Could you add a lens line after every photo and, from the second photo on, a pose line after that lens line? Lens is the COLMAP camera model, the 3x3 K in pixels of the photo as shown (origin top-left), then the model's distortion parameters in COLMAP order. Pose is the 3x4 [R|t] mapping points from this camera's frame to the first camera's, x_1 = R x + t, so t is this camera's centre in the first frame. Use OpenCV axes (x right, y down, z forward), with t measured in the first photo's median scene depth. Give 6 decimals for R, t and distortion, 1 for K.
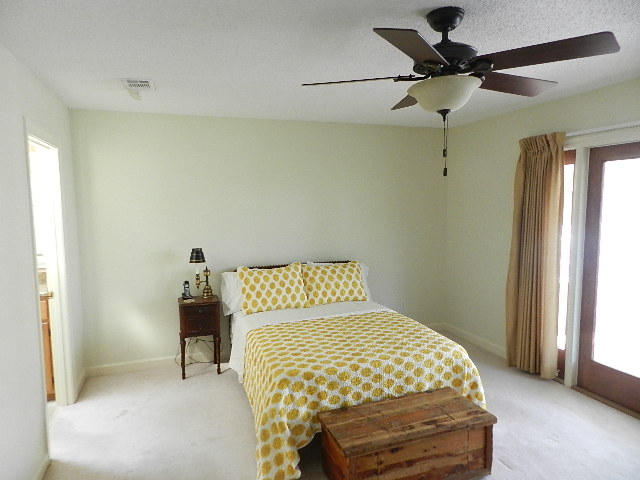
lens RADIAL K [[426.0, 0, 320.0], [0, 426.0, 240.0], [0, 0, 1]] dist [0.006687, 0.000433]
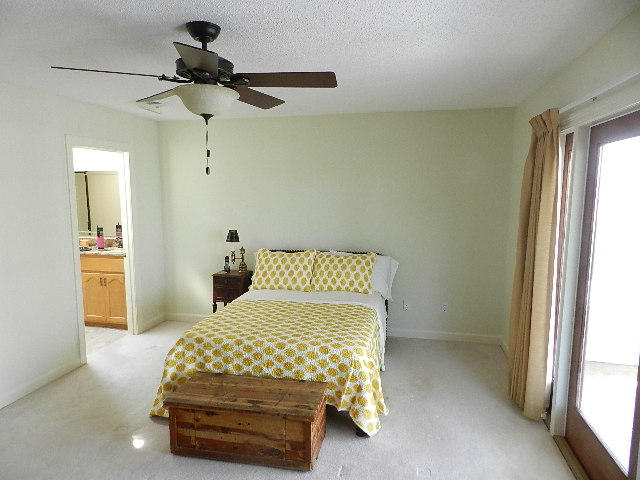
lens RADIAL K [[426.0, 0, 320.0], [0, 426.0, 240.0], [0, 0, 1]] dist [0.006687, 0.000433]
pose [[0.854876, 0.075955, -0.513243, 0.550277], [-0.059679, 0.997056, 0.048152, -0.025402], [0.515389, -0.010535, 0.856892, 0.098217]]
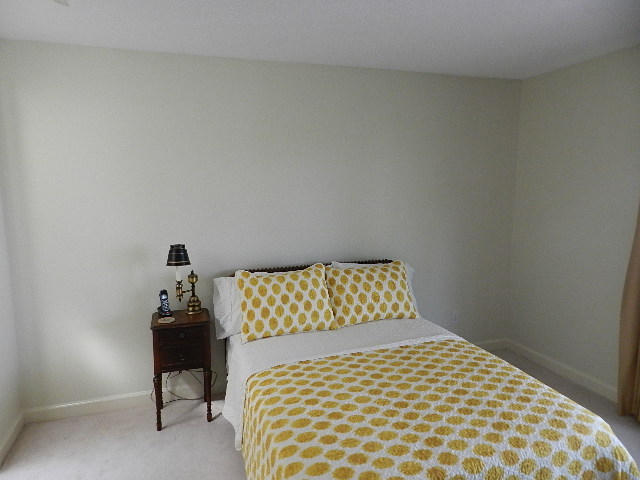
lens RADIAL K [[434.1, 0, 320.0], [0, 434.1, 240.0], [0, 0, 1]] dist [0.021481, -0.000683]
pose [[0.999783, 0.005502, -0.020093, -0.040516], [-0.004637, 0.999071, 0.042853, -0.020344], [0.020310, -0.042750, 0.998879, 0.294347]]
